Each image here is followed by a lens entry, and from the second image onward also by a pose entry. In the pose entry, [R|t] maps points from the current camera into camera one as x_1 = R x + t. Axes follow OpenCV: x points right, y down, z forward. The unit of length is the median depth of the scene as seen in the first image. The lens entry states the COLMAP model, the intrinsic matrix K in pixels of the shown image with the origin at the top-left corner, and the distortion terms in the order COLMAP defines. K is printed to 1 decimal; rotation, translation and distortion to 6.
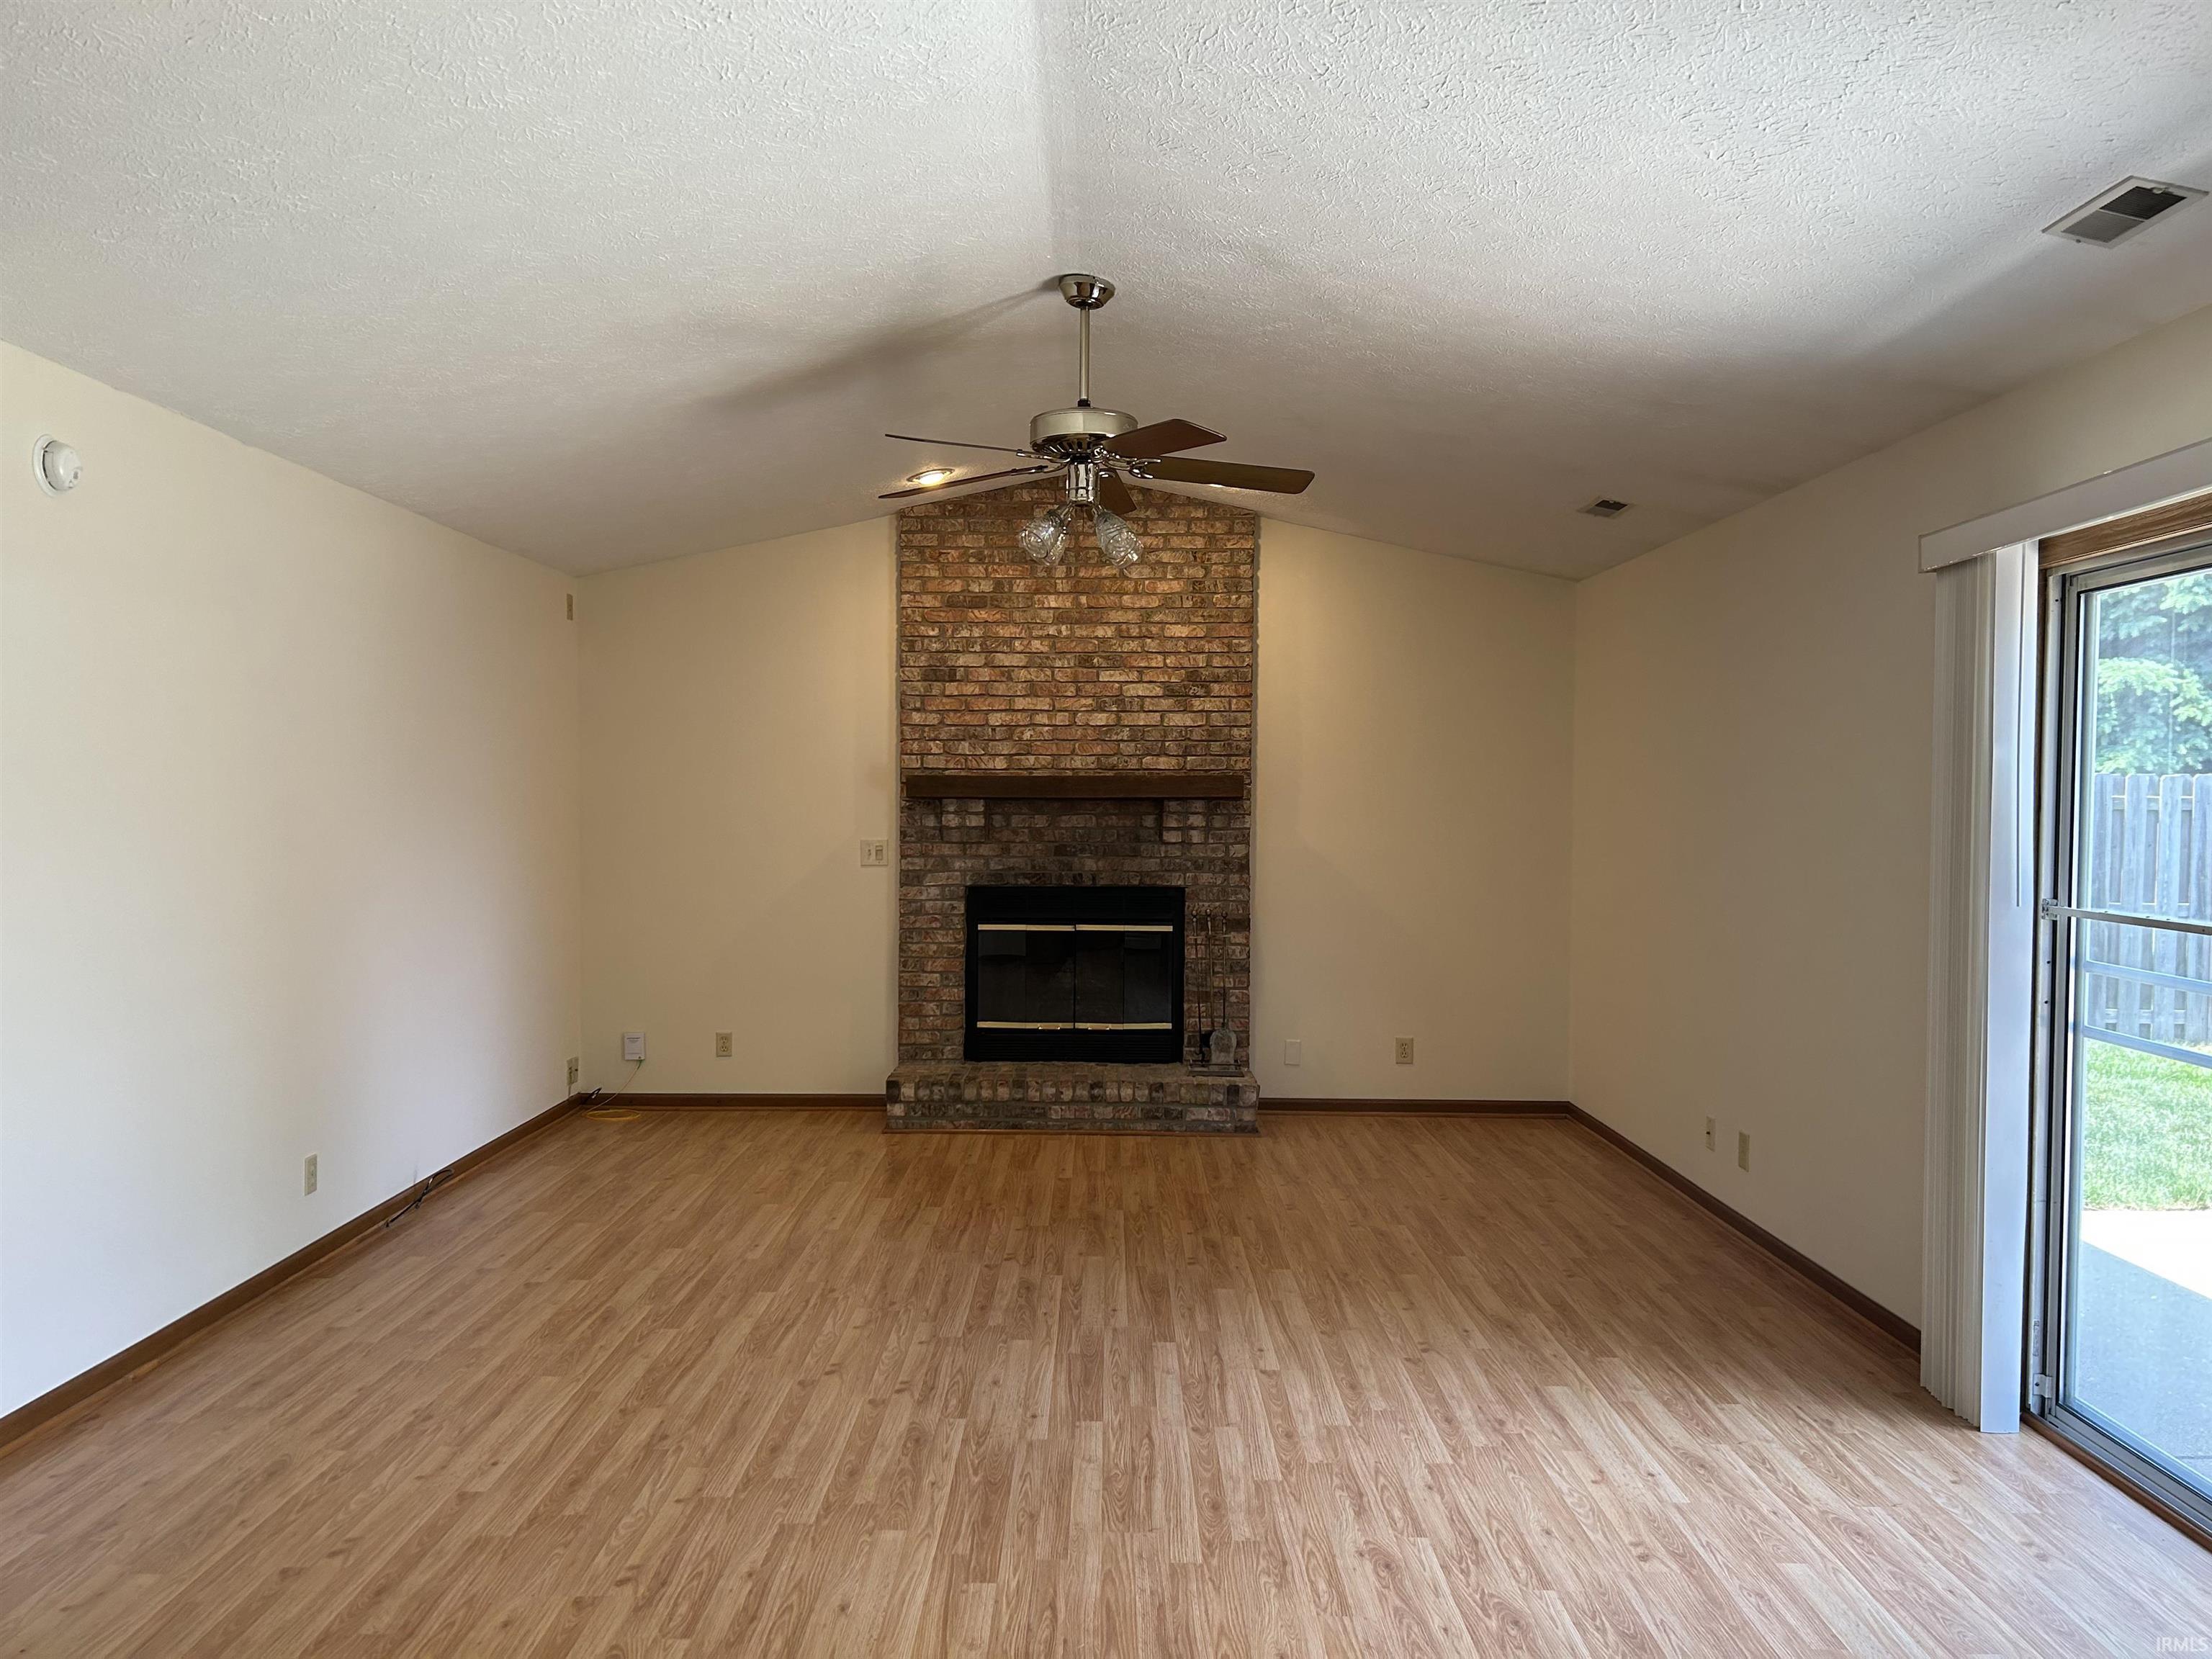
lens RADIAL K [[1662.9, 0, 1086.4], [0, 1662.9, 832.0], [0, 0, 1]] dist [0.056804, -0.060742]
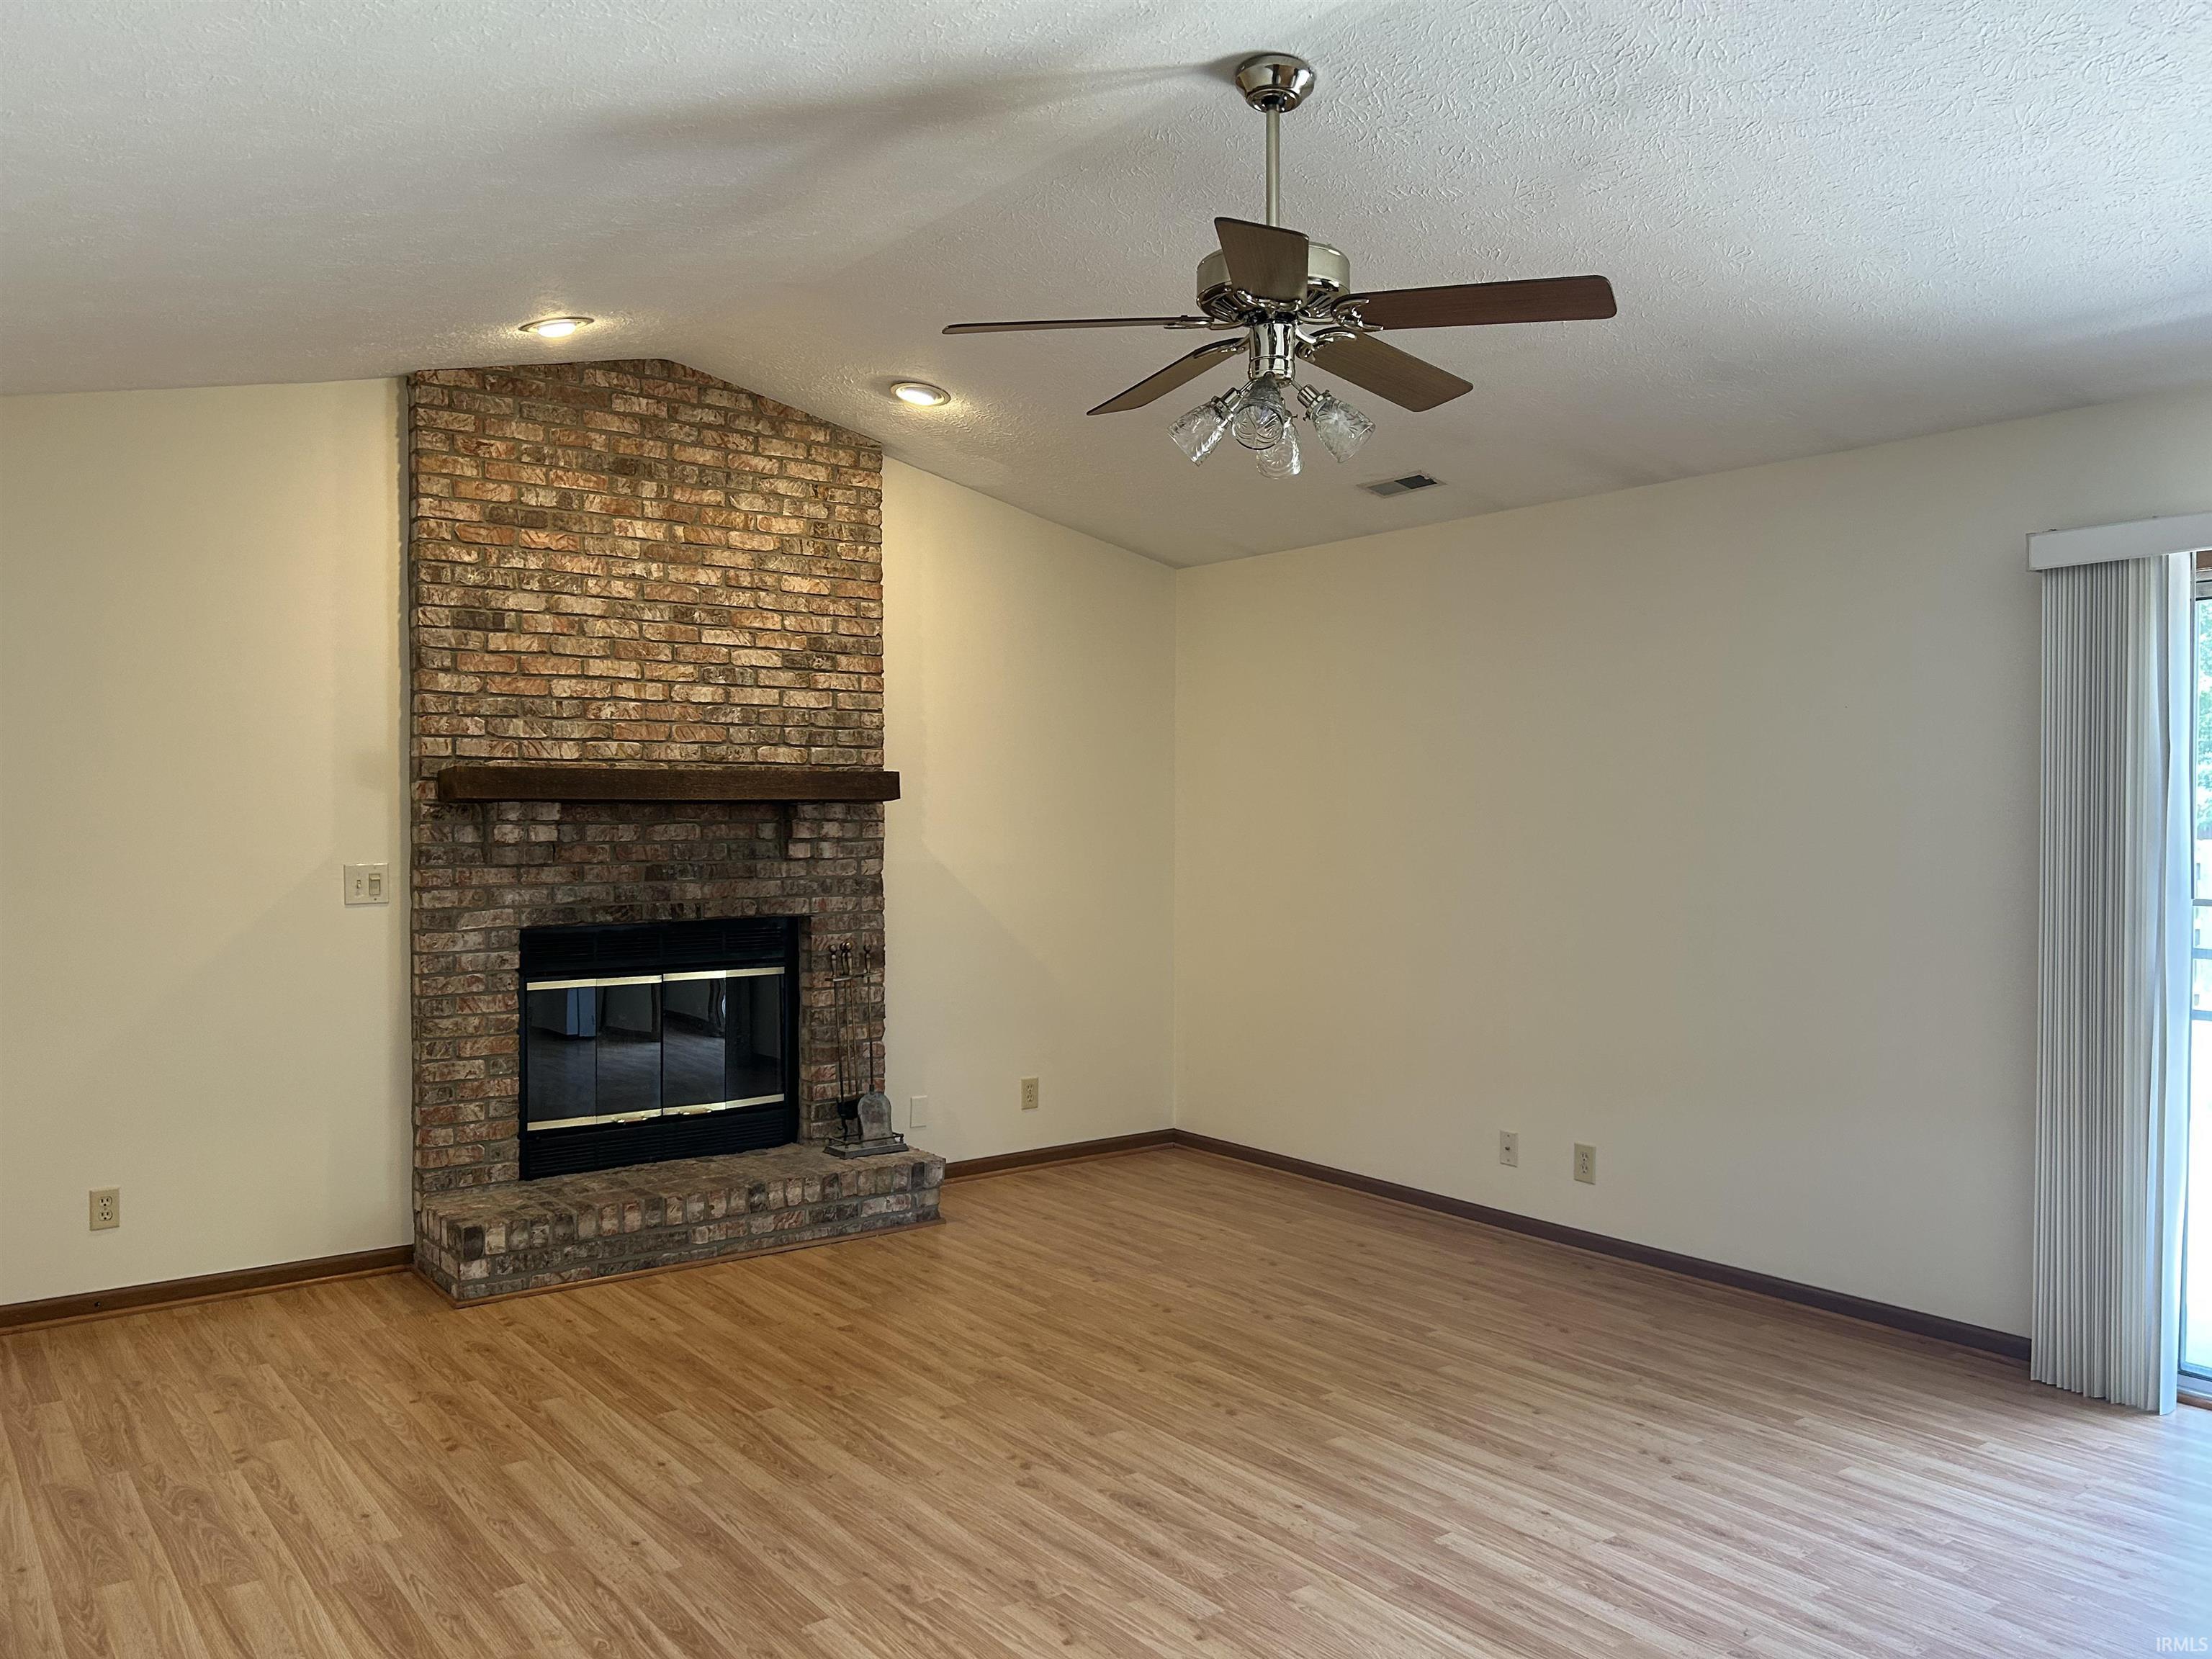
lens RADIAL K [[1662.9, 0, 1099.6], [0, 1662.9, 834.6], [0, 0, 1]] dist [0.056804, -0.060742]
pose [[0.789586, -0.013696, 0.613488, -0.482397], [0.015228, 0.999880, 0.002723, -0.007298], [-0.613451, 0.007192, 0.789700, 0.468759]]
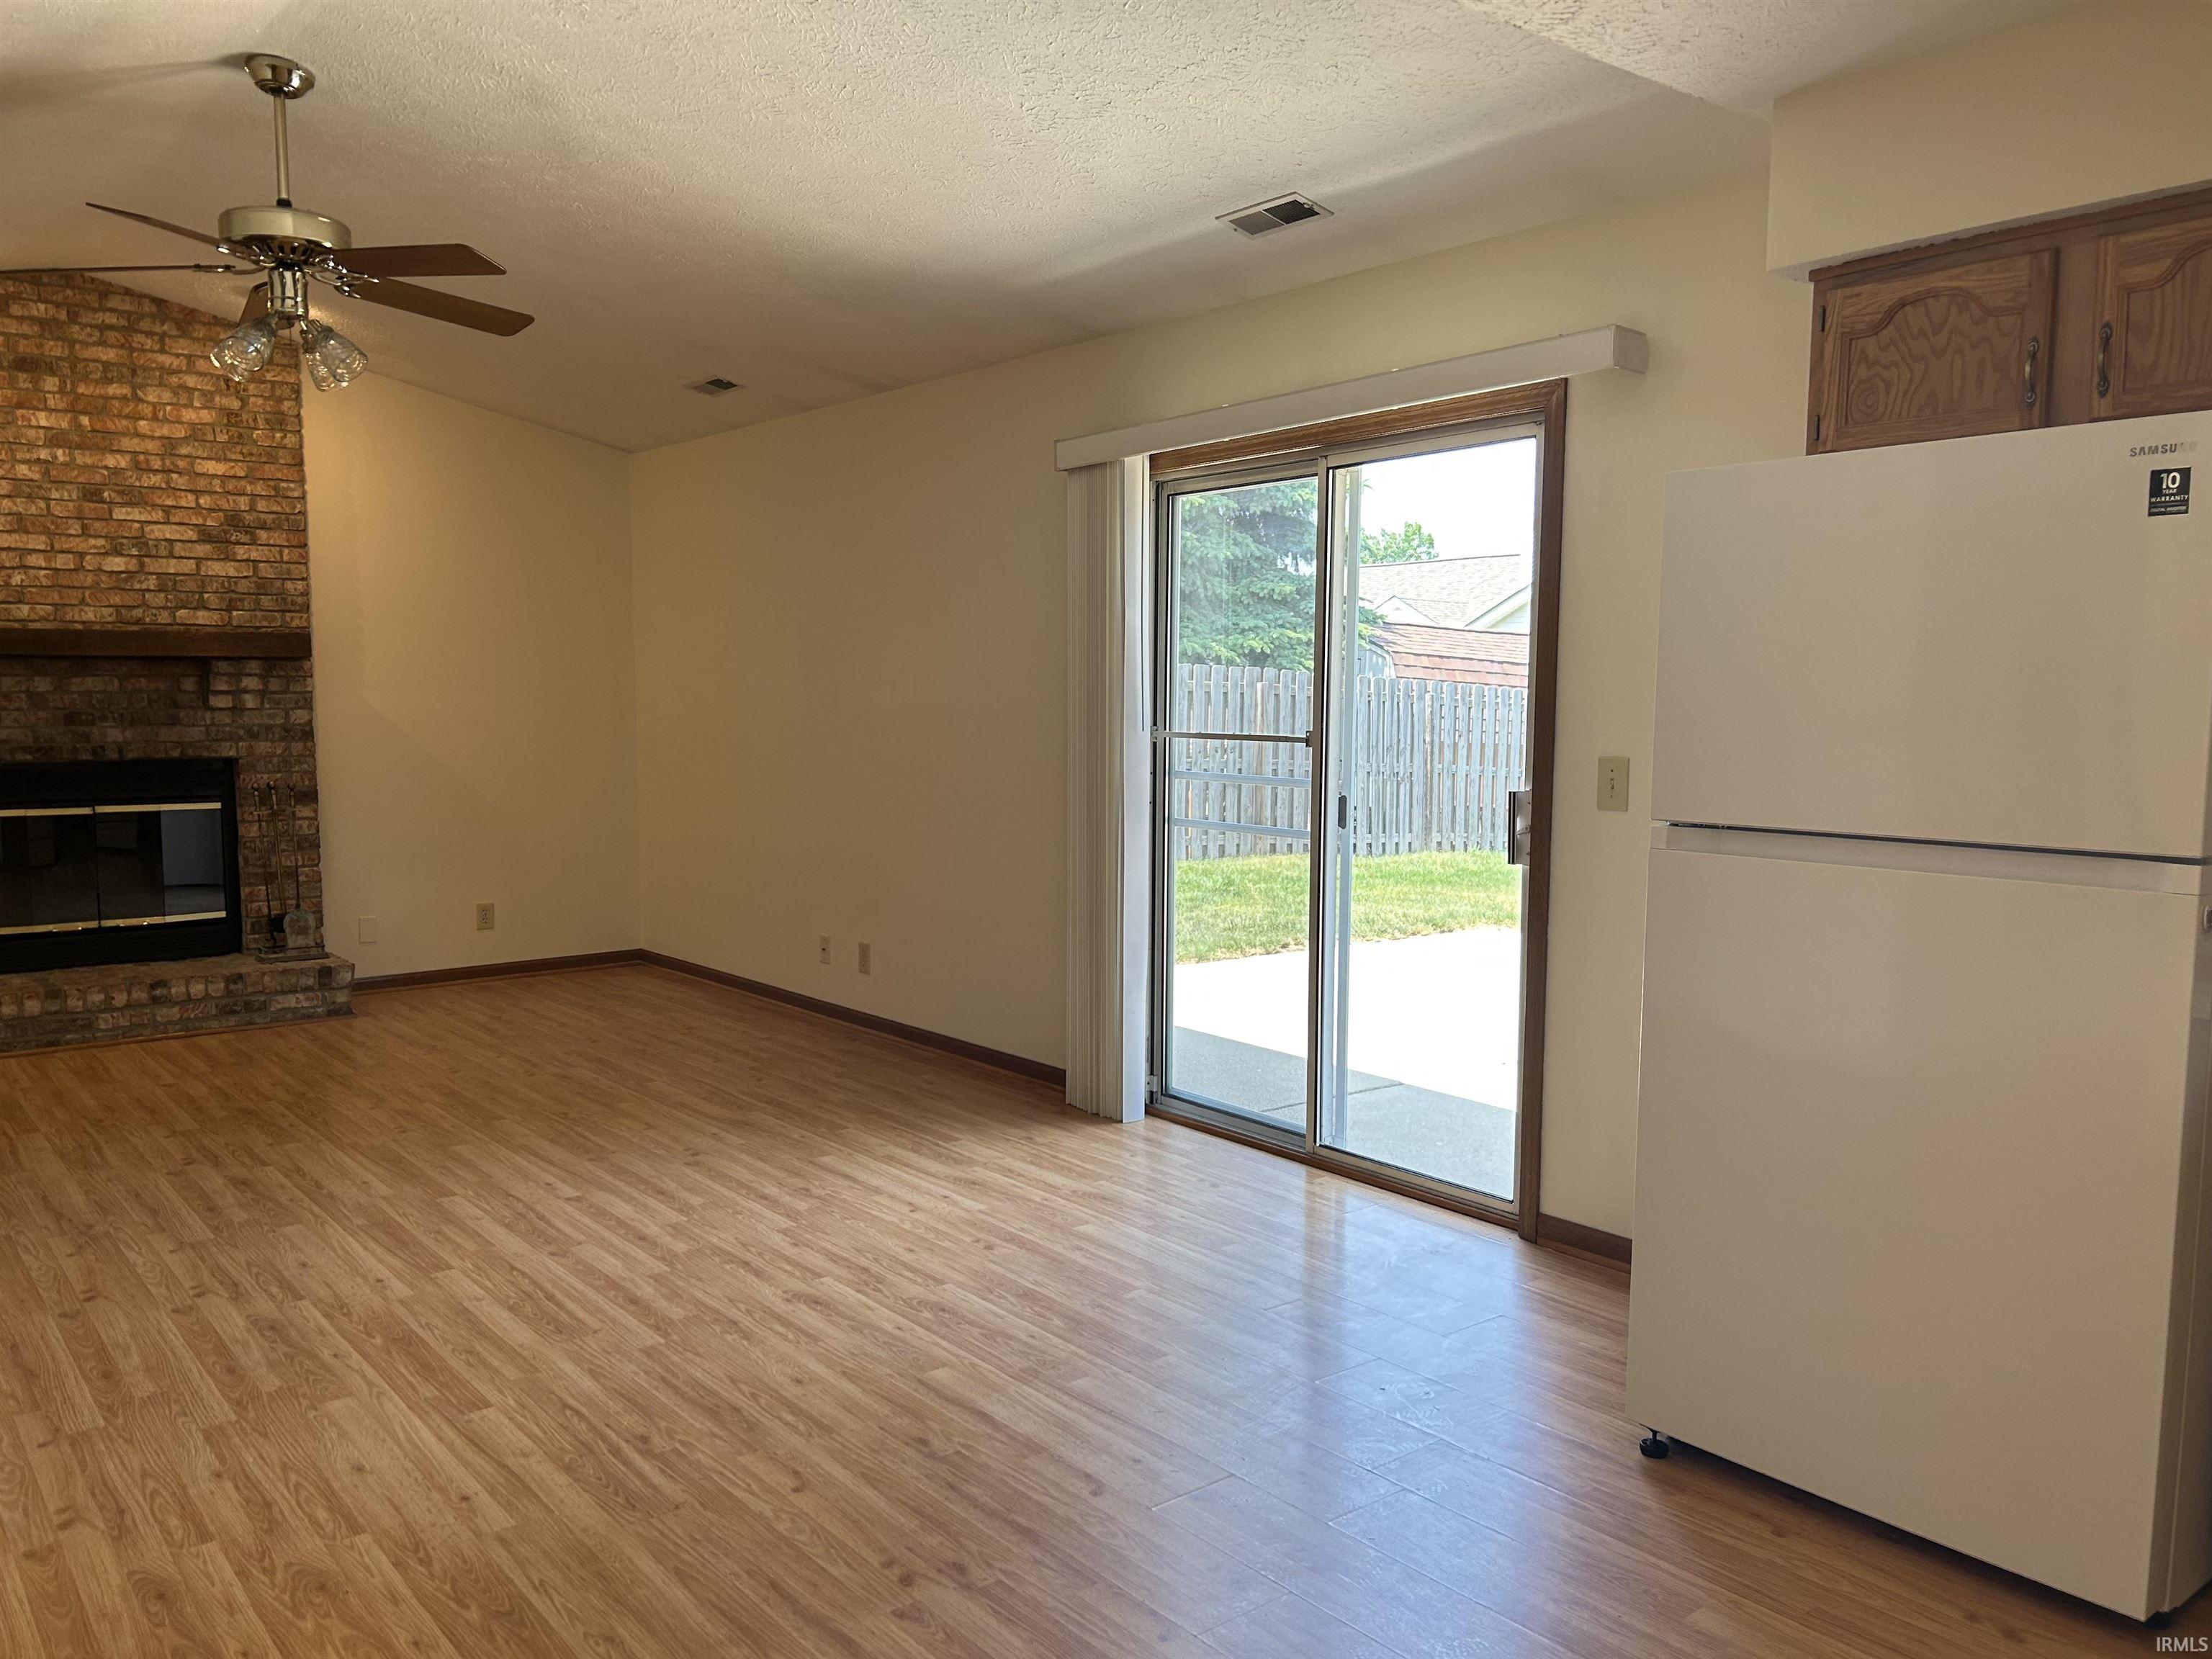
lens RADIAL K [[1662.9, 0, 1088.3], [0, 1662.9, 845.2], [0, 0, 1]] dist [0.056804, -0.060742]
pose [[0.771555, -0.064031, 0.632932, -0.255141], [0.015603, 0.996527, 0.081795, 0.020506], [-0.635971, -0.053234, 0.769874, 0.004898]]
